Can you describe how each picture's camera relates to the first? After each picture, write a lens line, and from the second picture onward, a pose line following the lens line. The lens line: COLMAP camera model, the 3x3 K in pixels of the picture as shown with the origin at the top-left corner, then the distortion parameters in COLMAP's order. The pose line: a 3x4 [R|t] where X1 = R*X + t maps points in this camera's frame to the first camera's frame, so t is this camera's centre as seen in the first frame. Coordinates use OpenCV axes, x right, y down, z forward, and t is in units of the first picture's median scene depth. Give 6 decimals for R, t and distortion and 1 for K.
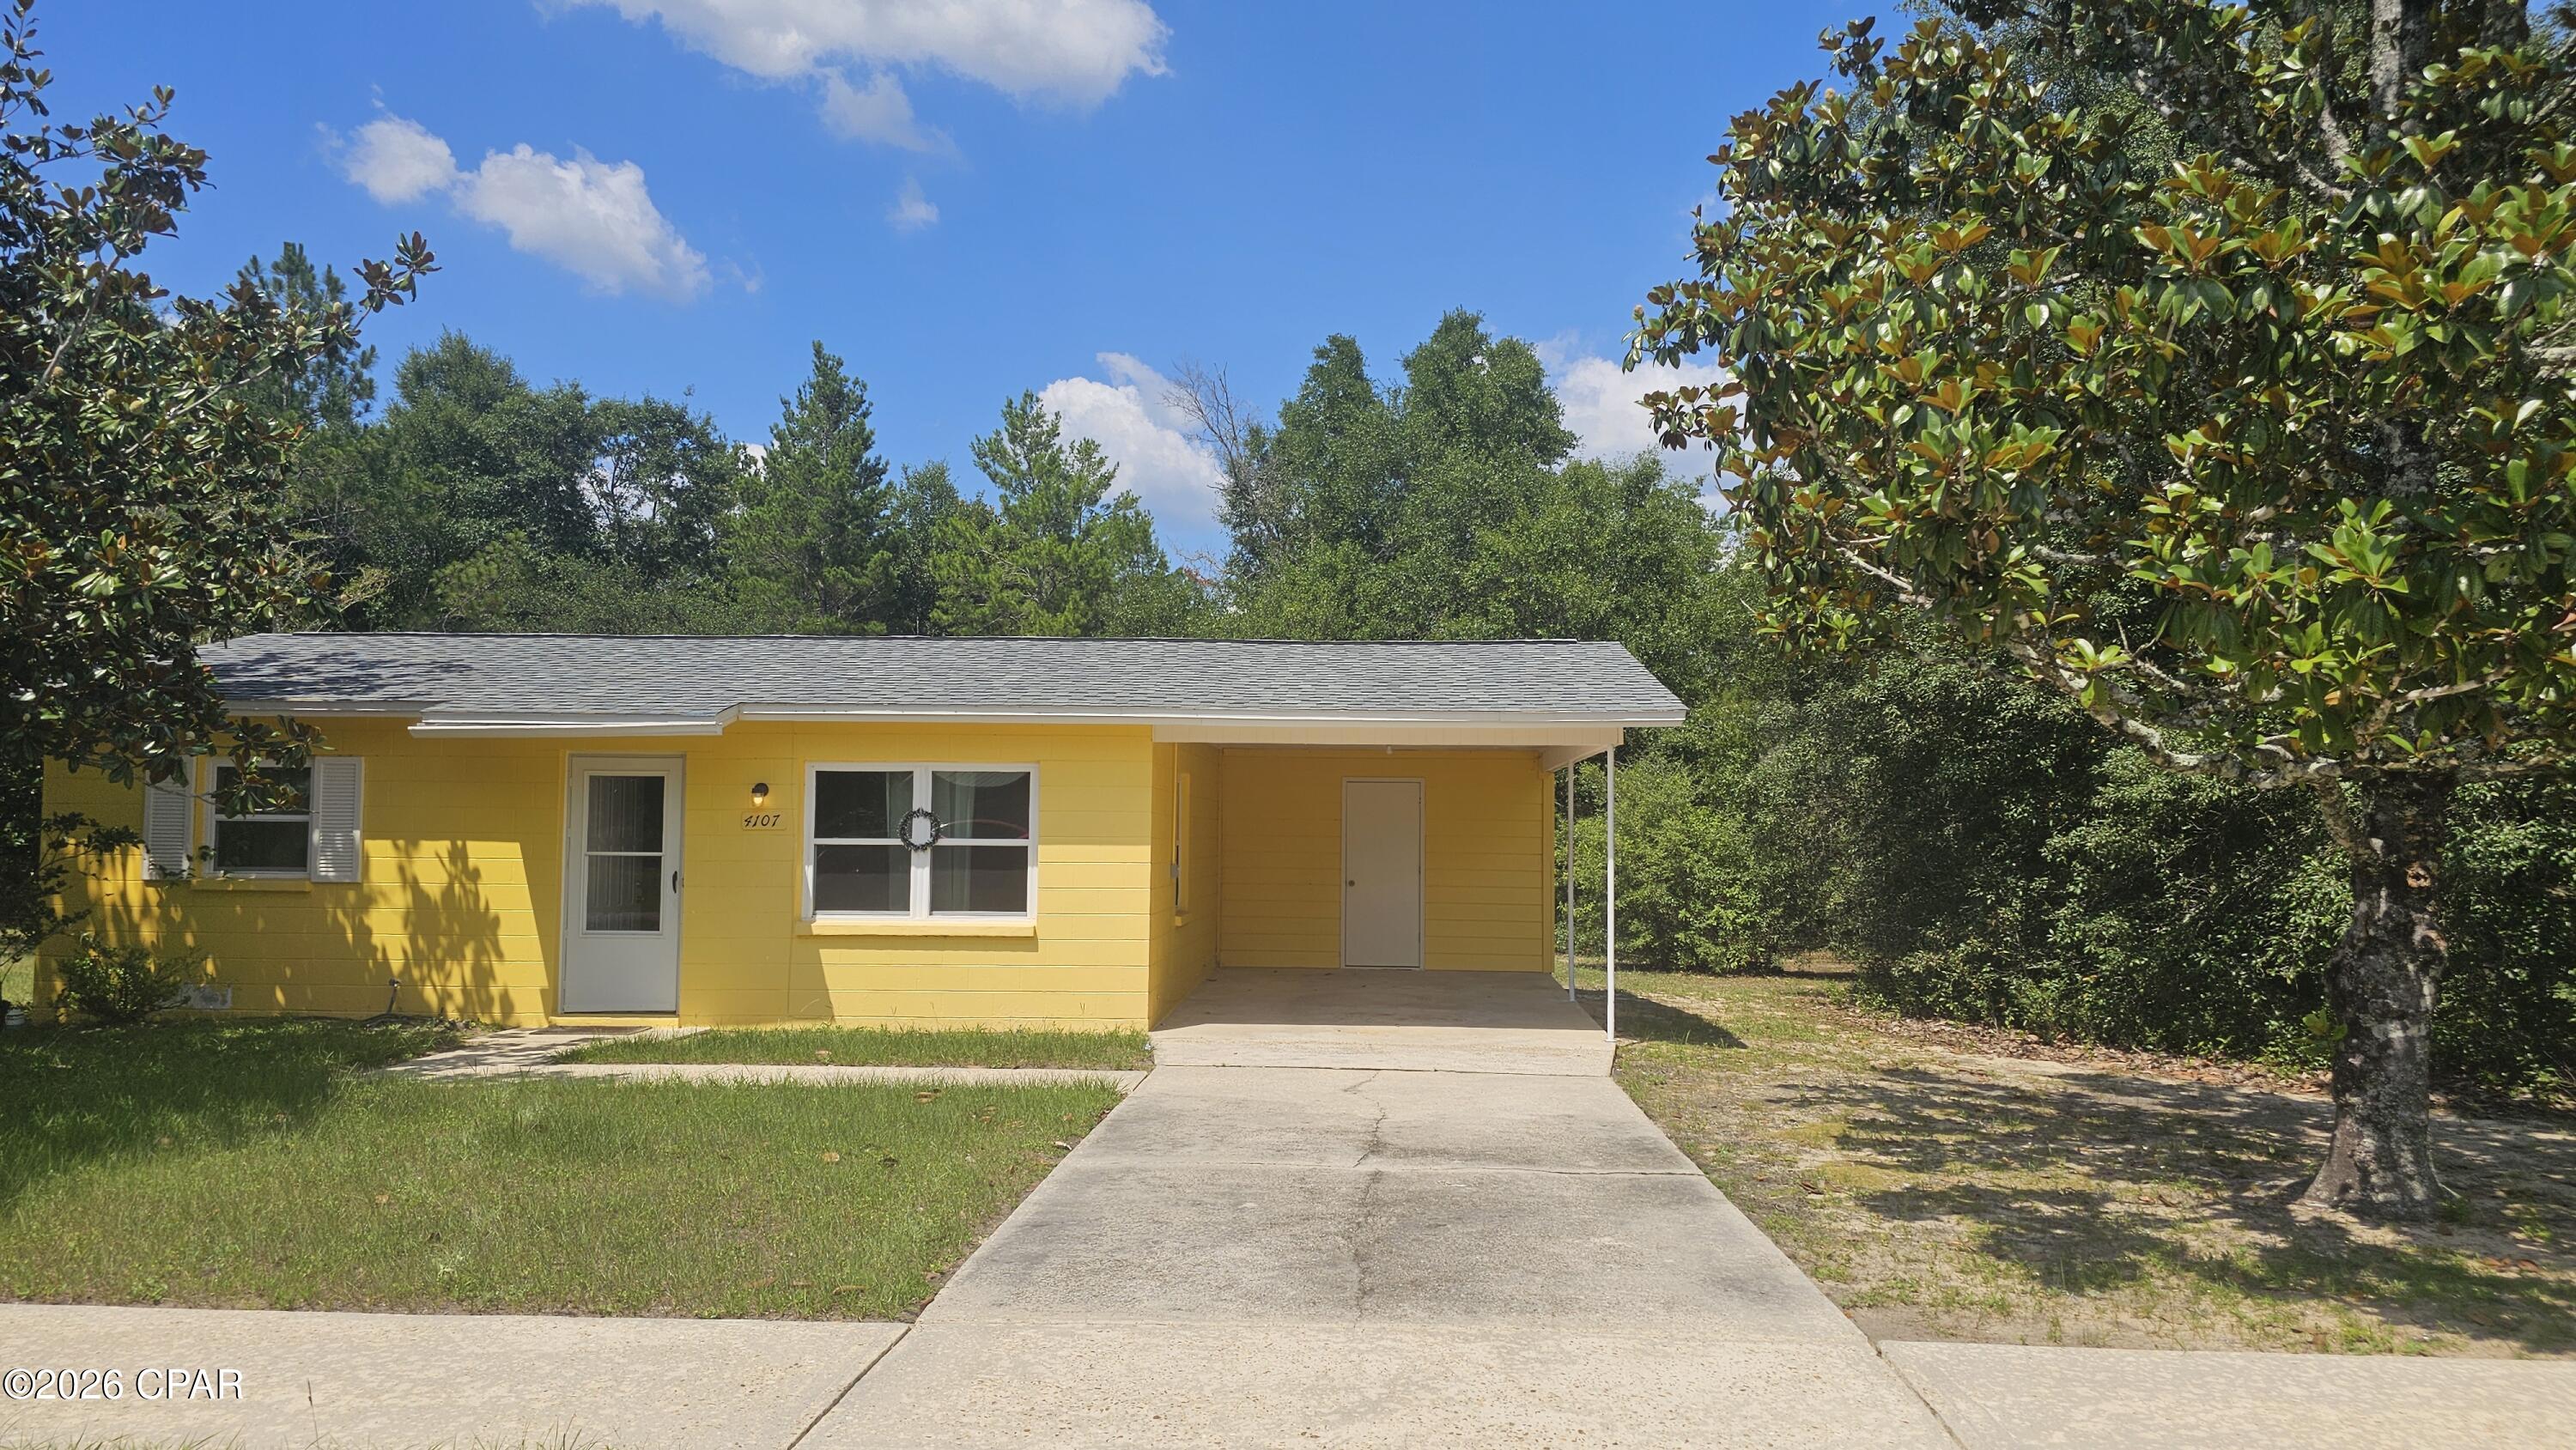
lens RADIAL K [[1688.9, 0, 1282.0], [0, 1688.9, 802.0], [0, 0, 1]] dist [0.098468, -0.140504]
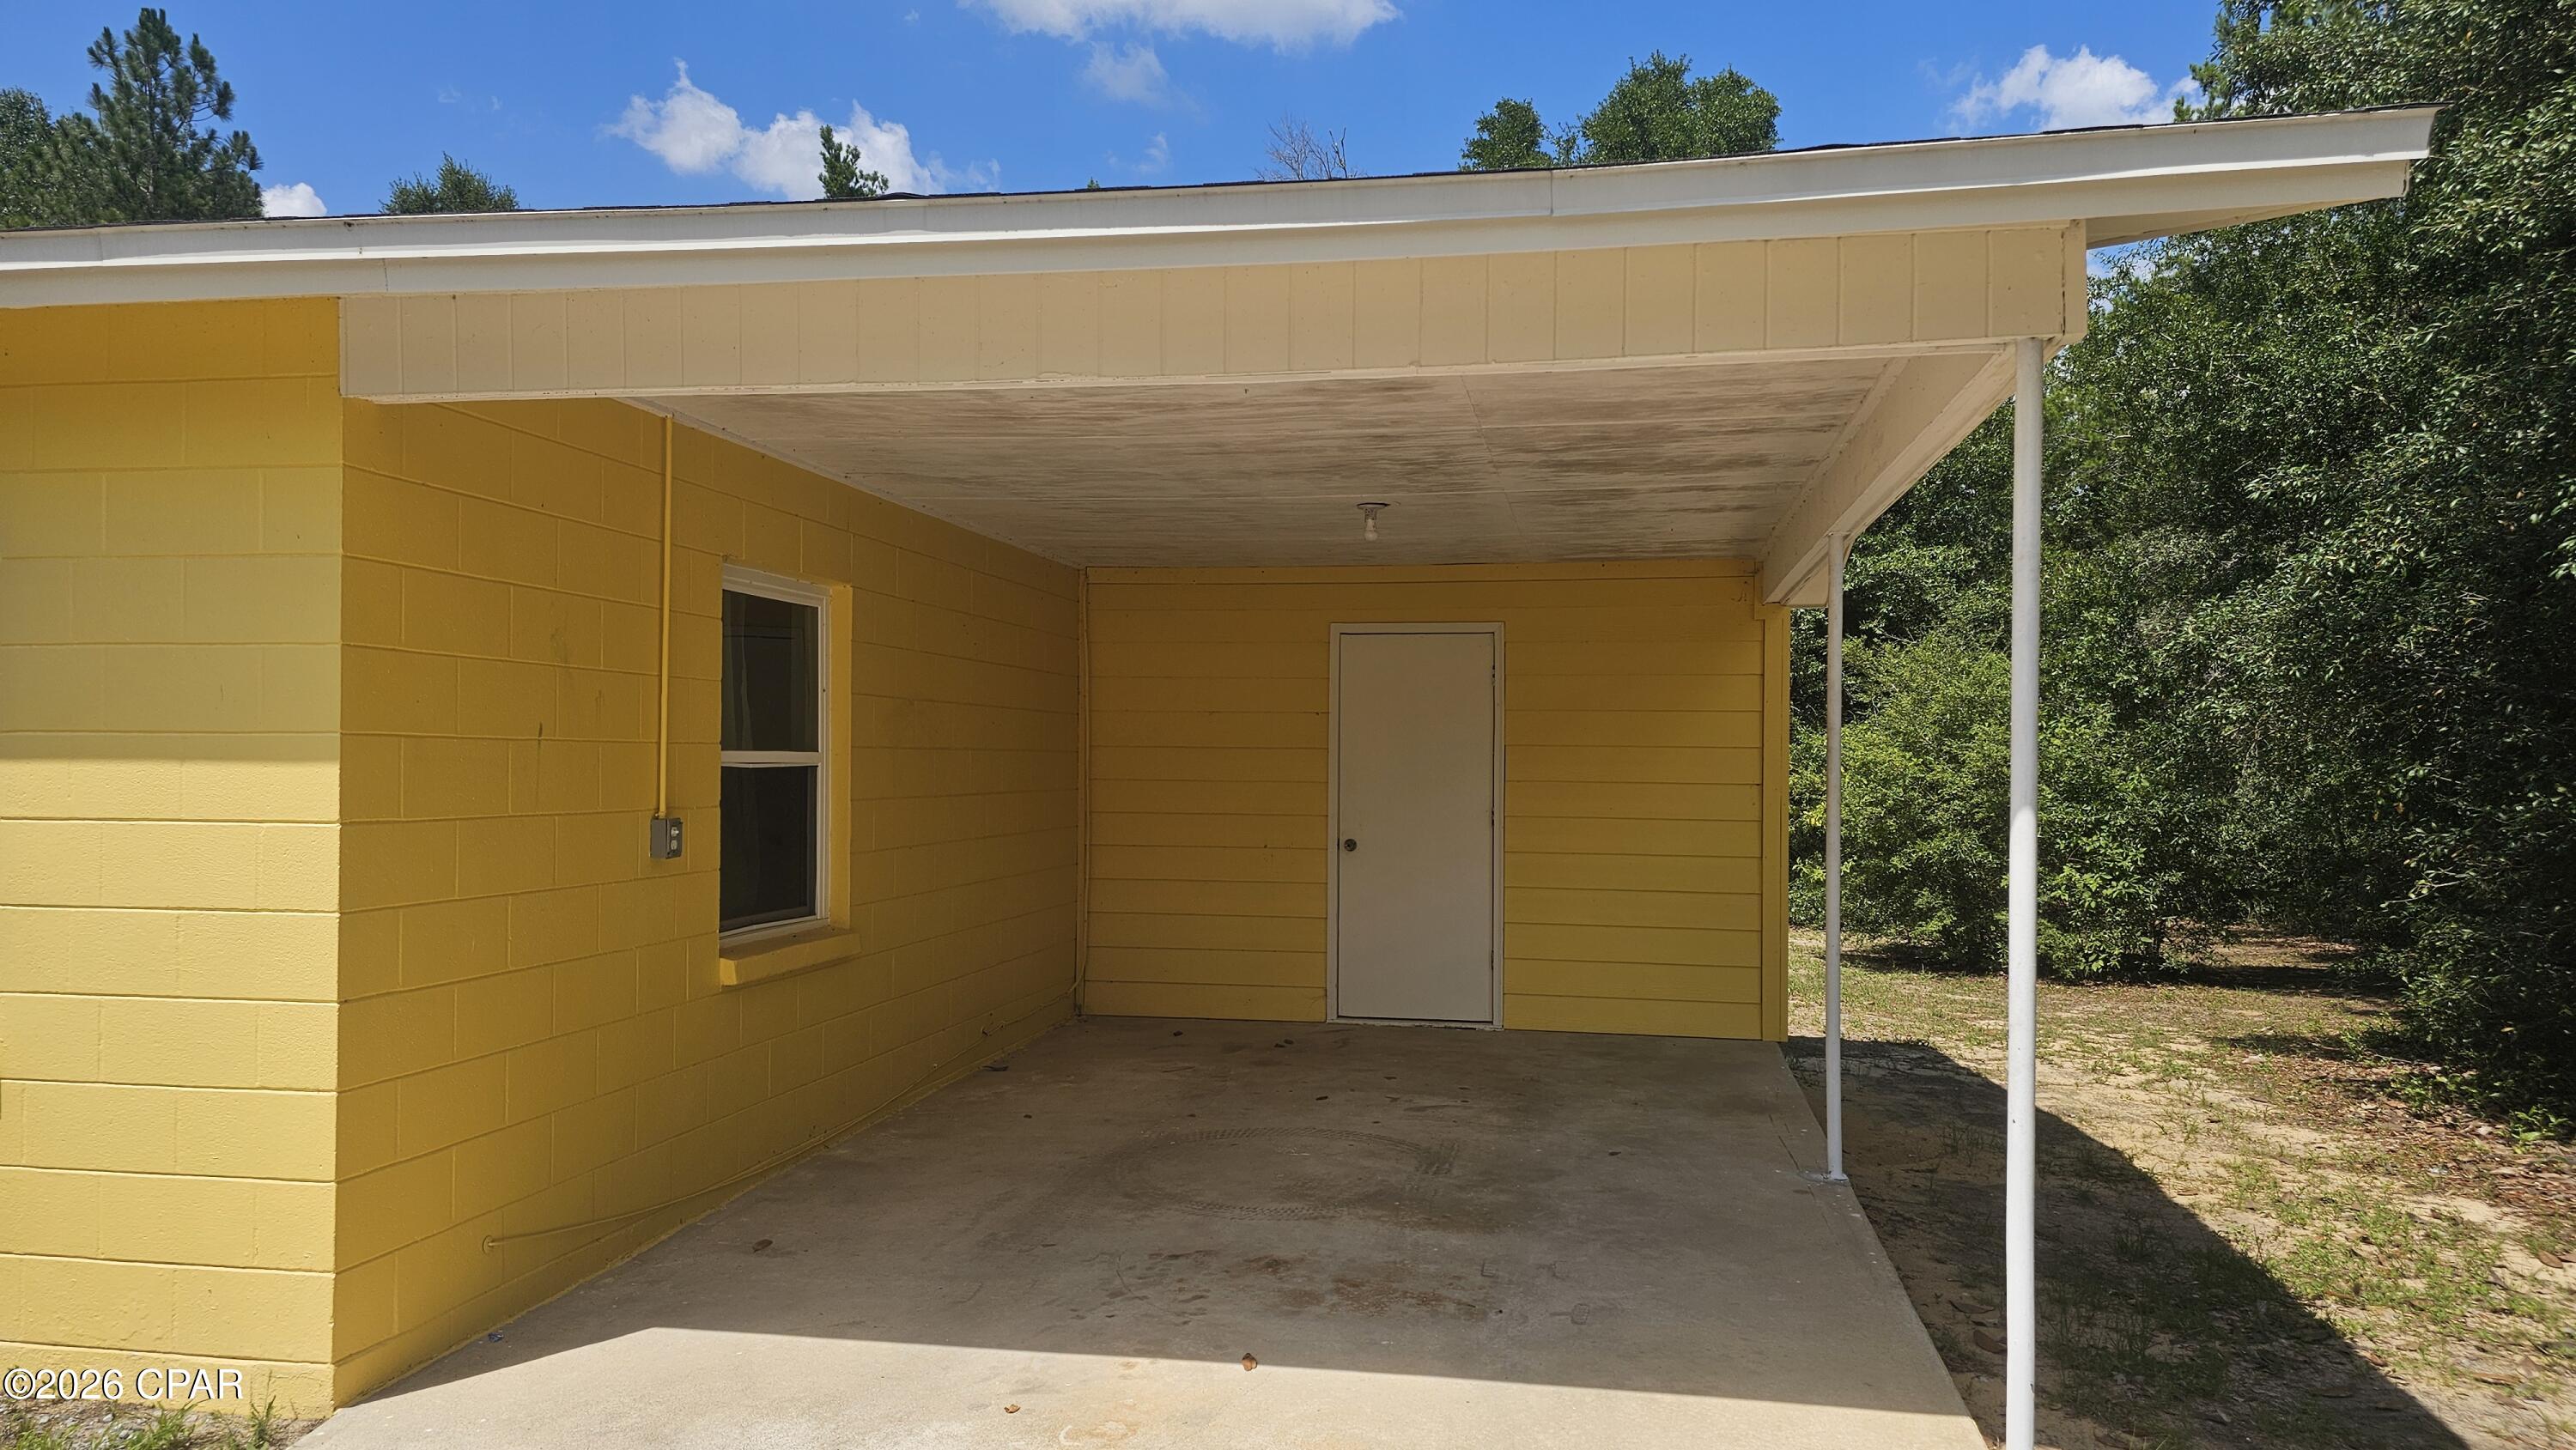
lens RADIAL K [[1687.8, 0, 1298.5], [0, 1687.8, 774.2], [0, 0, 1]] dist [0.049251, -0.033476]
pose [[0.991156, -0.002432, -0.132680, 0.065574], [0.006178, 0.999594, 0.027830, 0.009819], [0.132559, -0.028403, 0.990768, 0.363404]]
